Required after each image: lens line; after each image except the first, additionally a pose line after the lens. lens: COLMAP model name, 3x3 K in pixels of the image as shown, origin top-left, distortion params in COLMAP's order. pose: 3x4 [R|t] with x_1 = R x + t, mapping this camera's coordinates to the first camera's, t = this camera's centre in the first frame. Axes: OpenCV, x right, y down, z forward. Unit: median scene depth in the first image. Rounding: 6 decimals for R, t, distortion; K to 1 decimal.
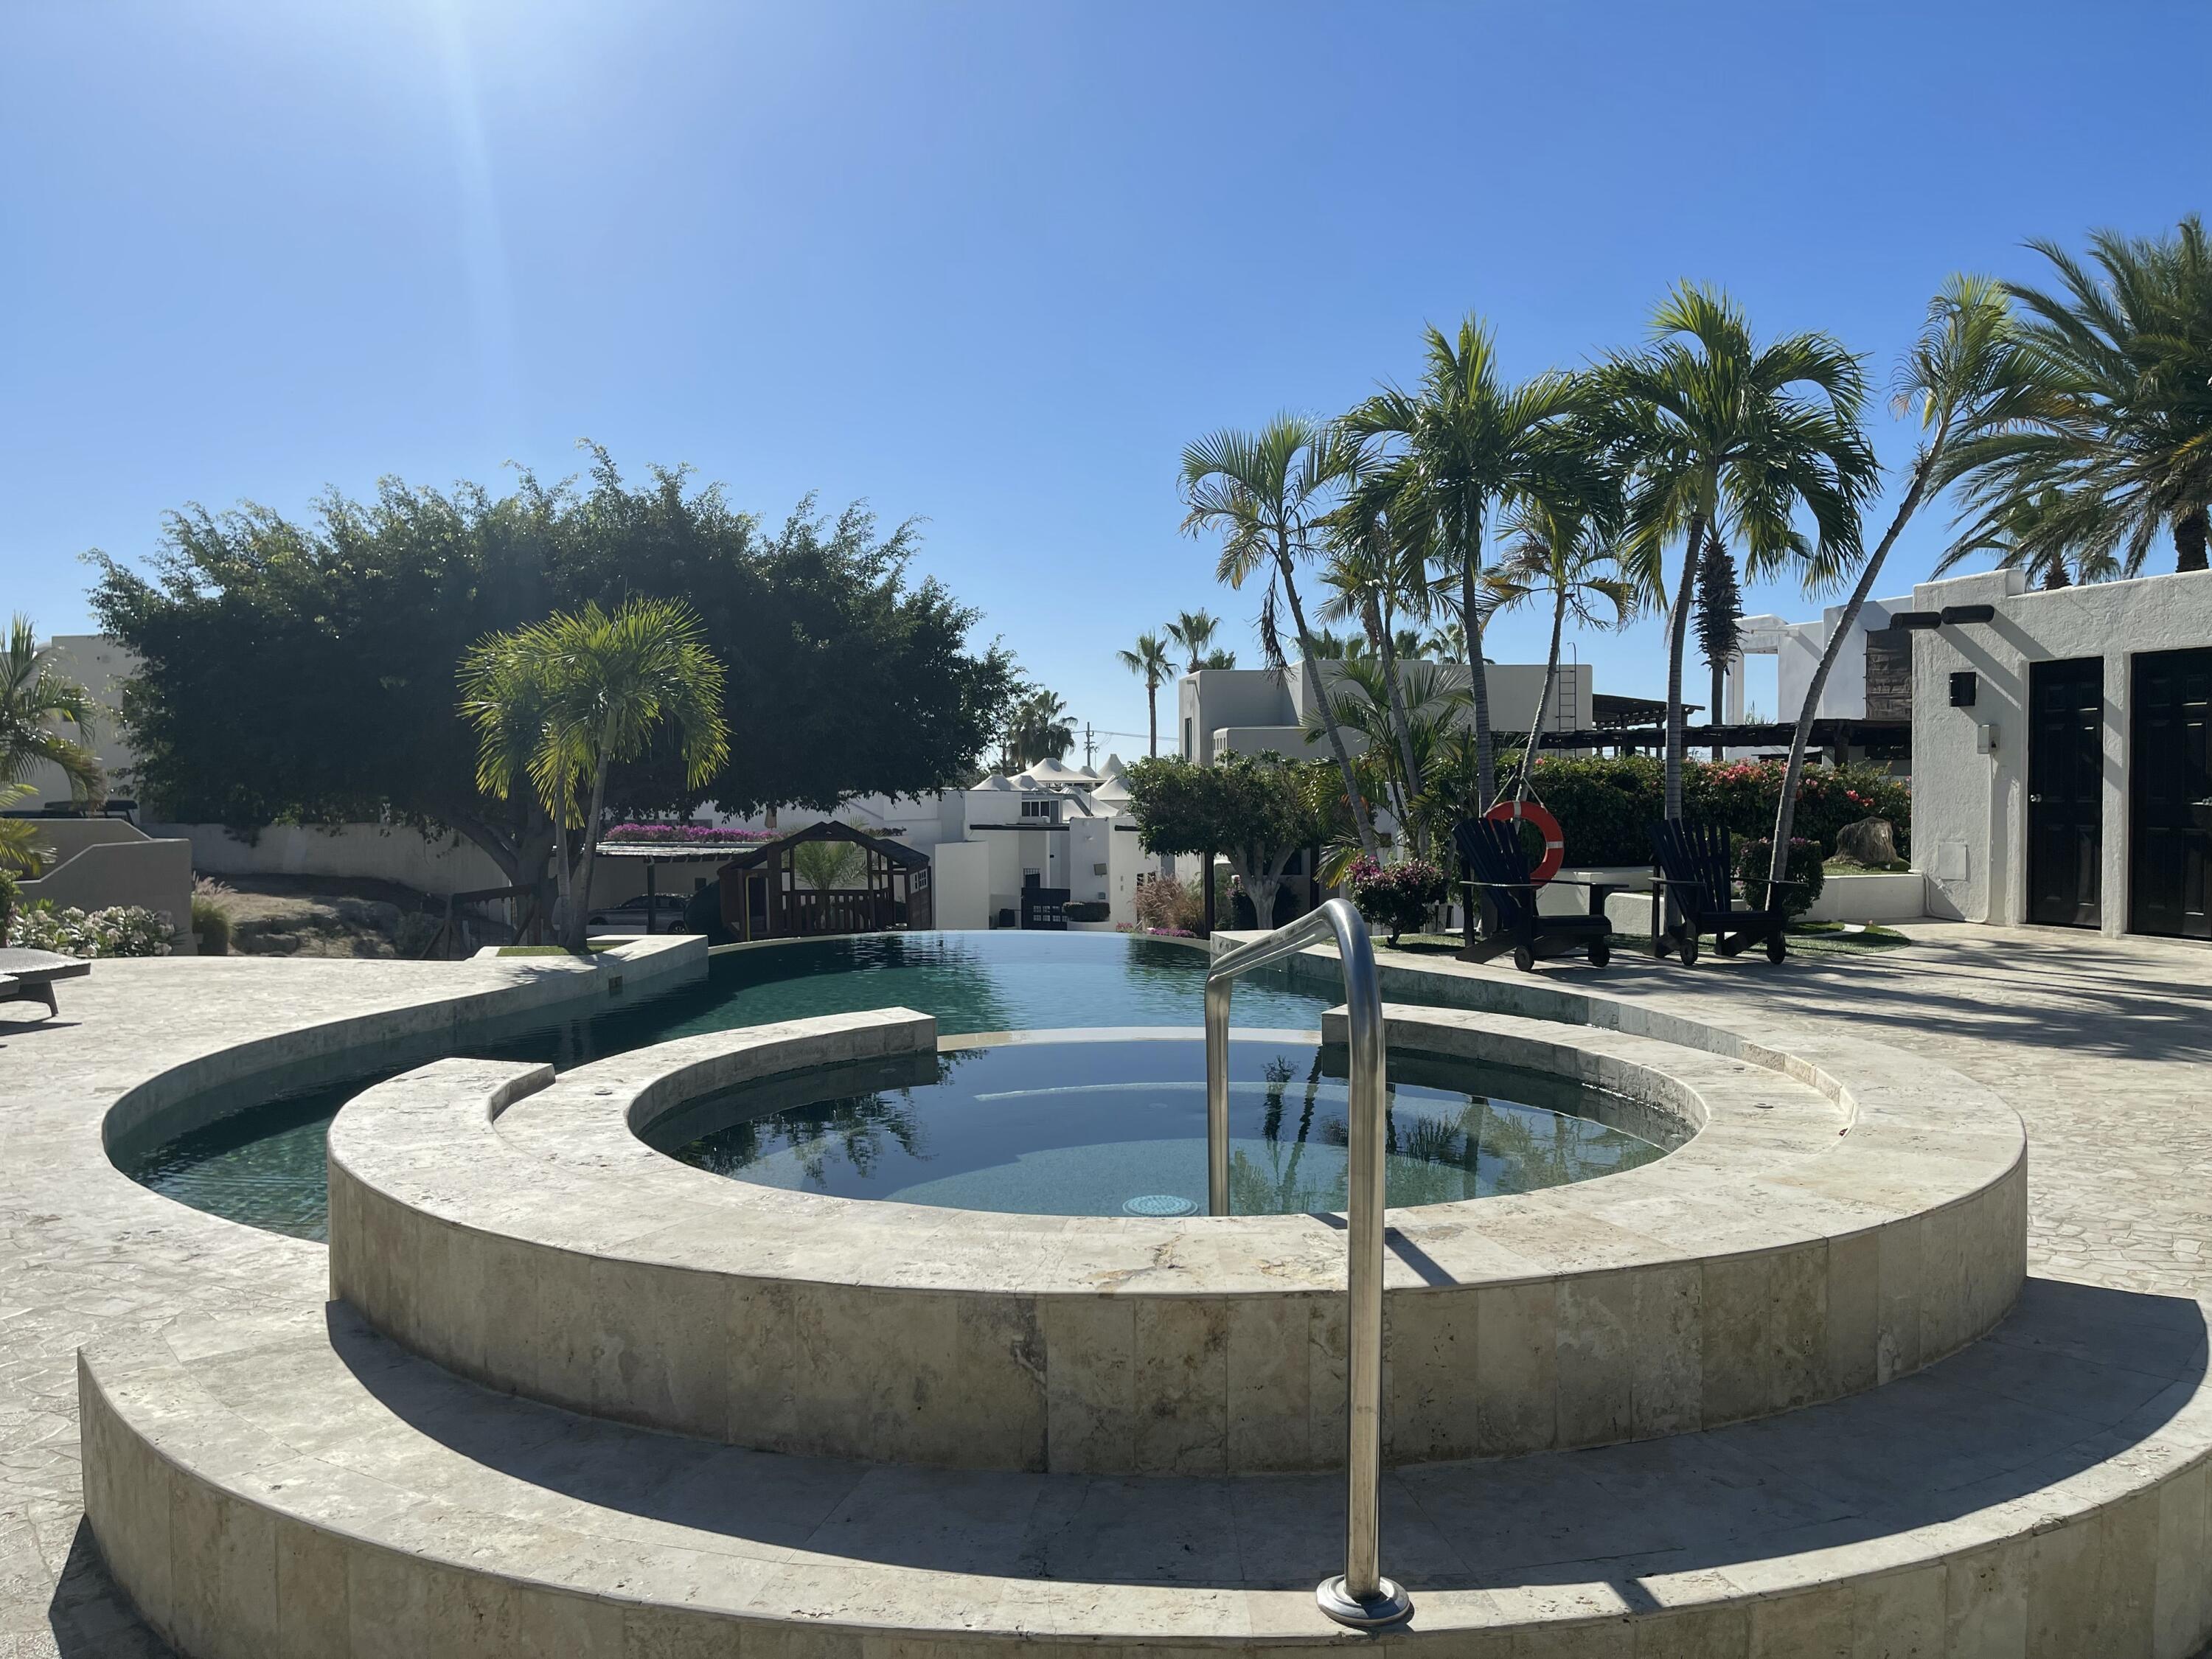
lens RADIAL K [[1674.8, 0, 1109.6], [0, 1674.8, 826.0], [0, 0, 1]] dist [0.046542, -0.039302]
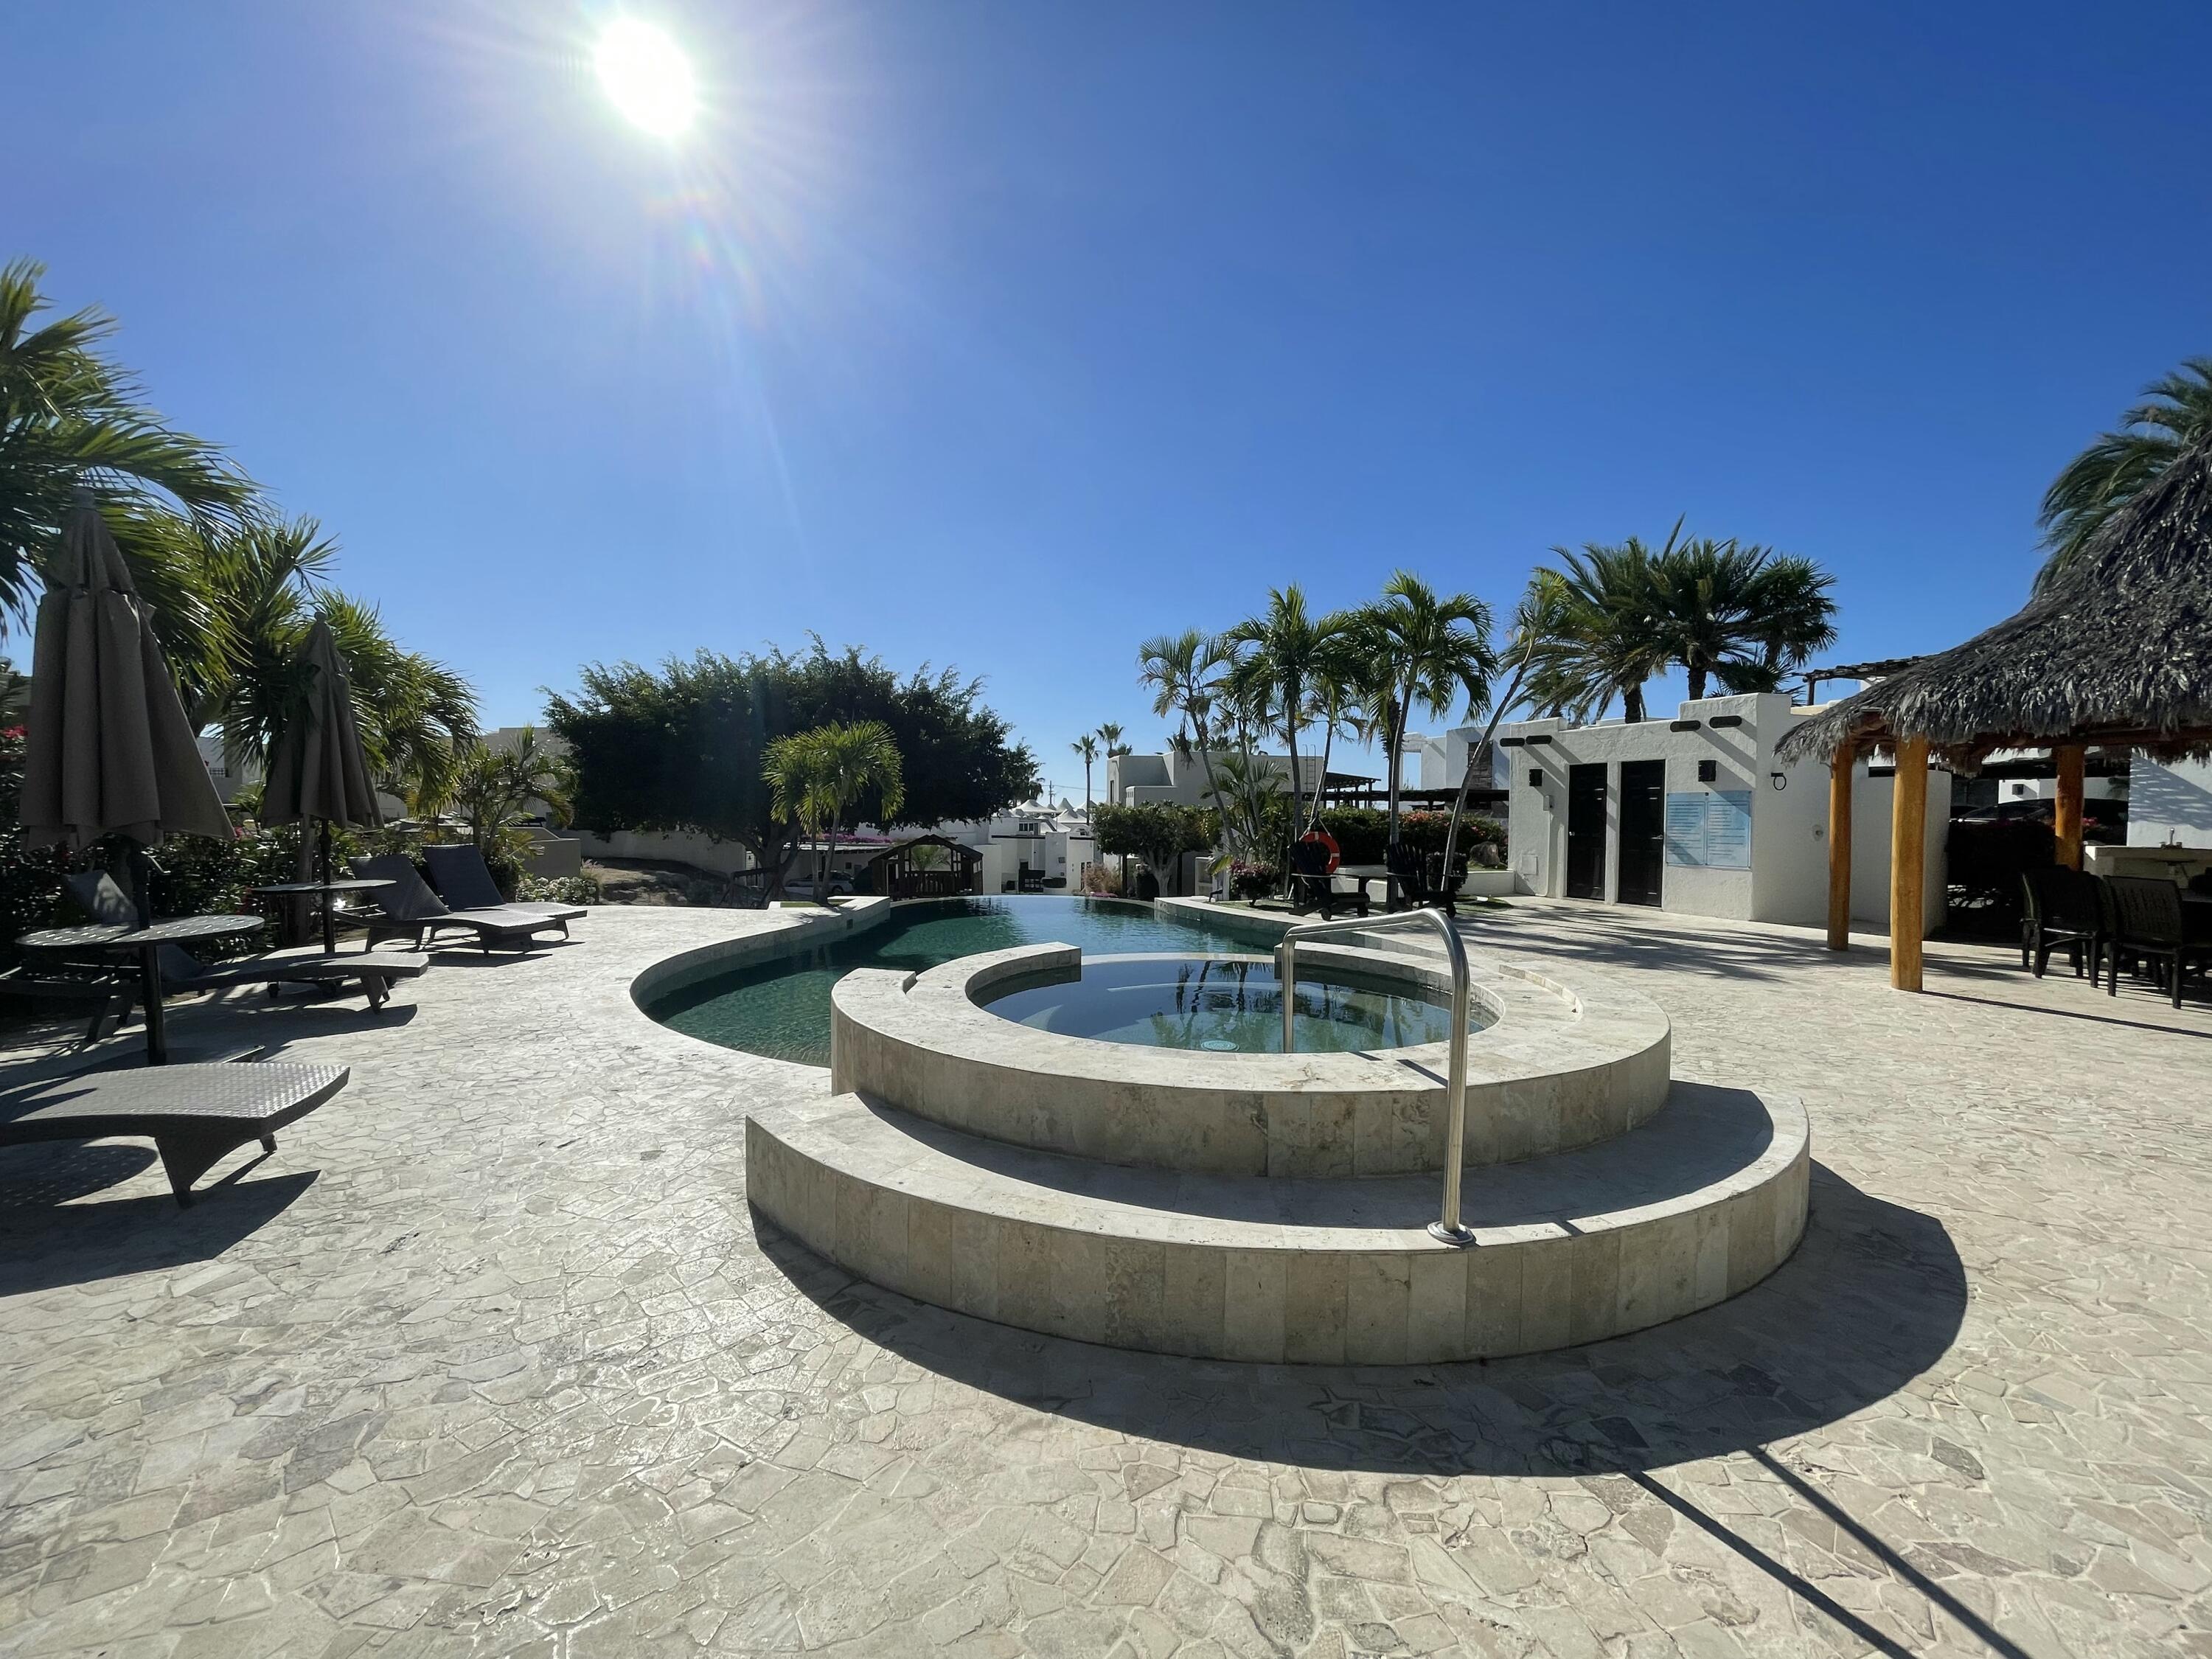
lens RADIAL K [[894.3, 0, 1095.4], [0, 894.3, 833.7], [0, 0, 1]] dist [-0.002196, 0.000521]
pose [[0.999002, 0.012077, 0.043009, -0.053368], [-0.011978, 0.999925, -0.002551, -0.006831], [-0.043037, 0.002033, 0.999071, -0.019050]]
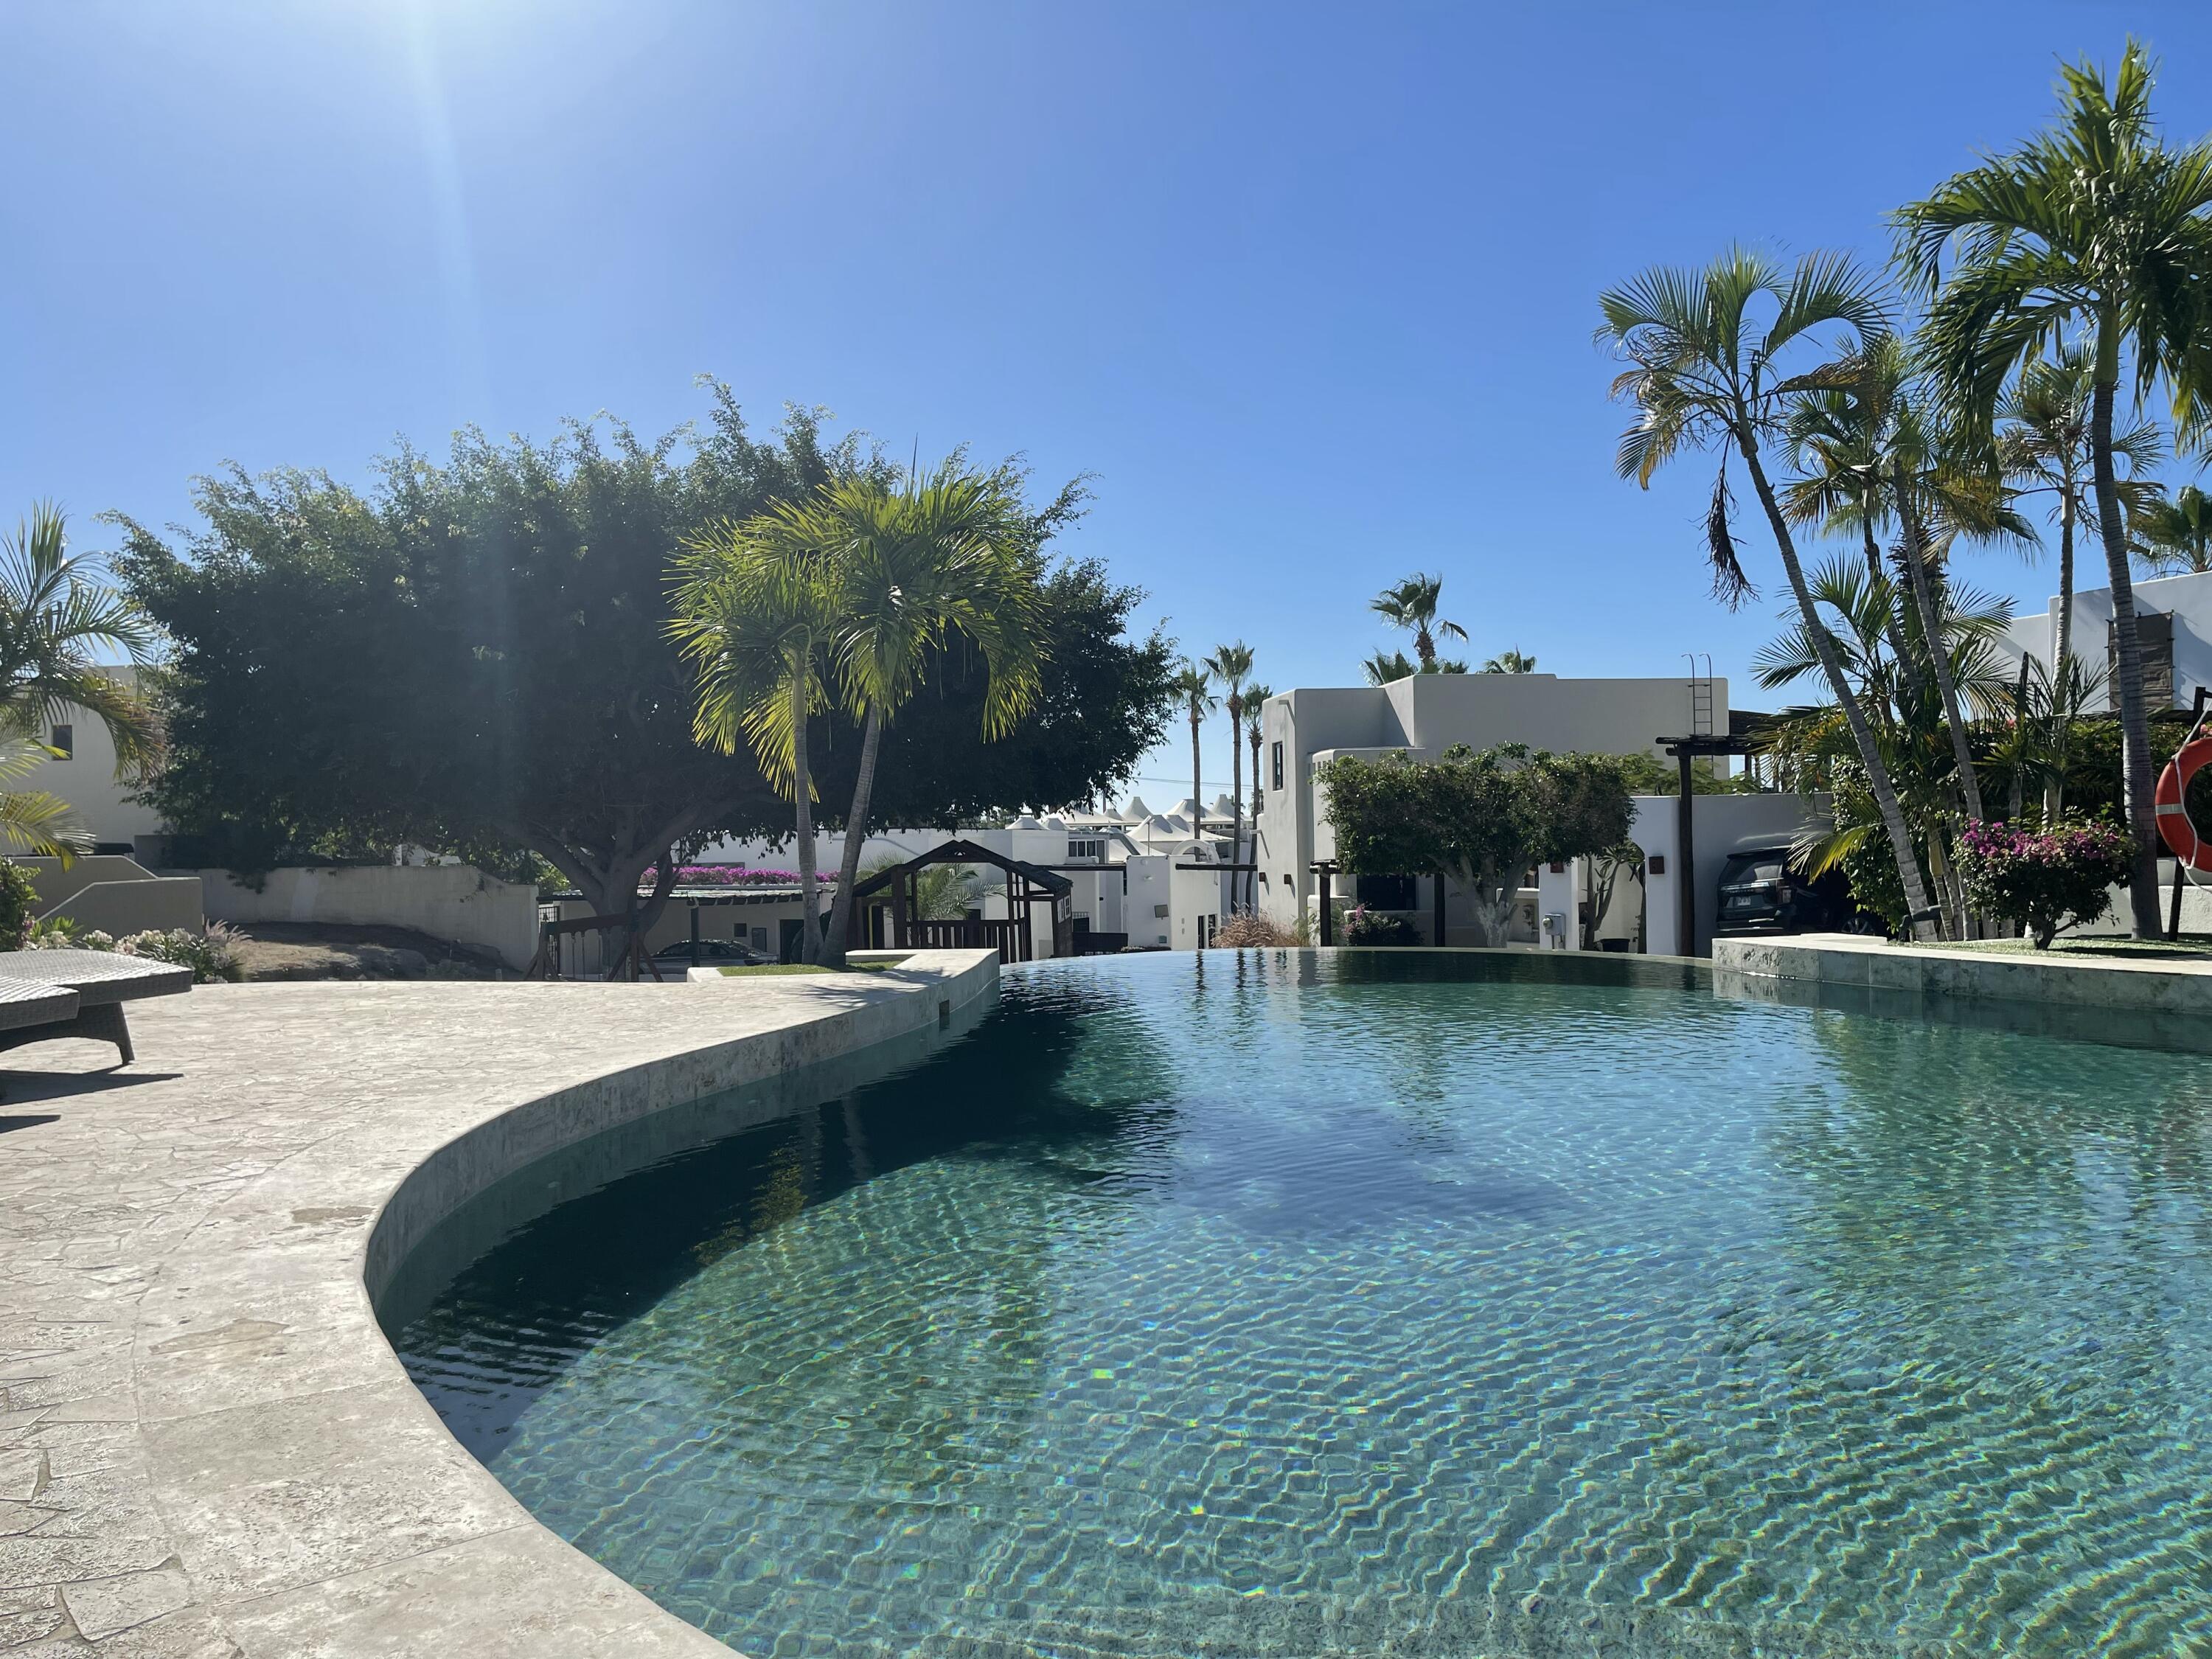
lens RADIAL K [[1674.8, 0, 1102.6], [0, 1674.8, 817.9], [0, 0, 1]] dist [0.046542, -0.039302]
pose [[0.999937, -0.009208, 0.006387, -0.206150], [0.009435, 0.999288, -0.036518, 0.037080], [-0.006046, 0.036576, 0.999313, 0.293635]]
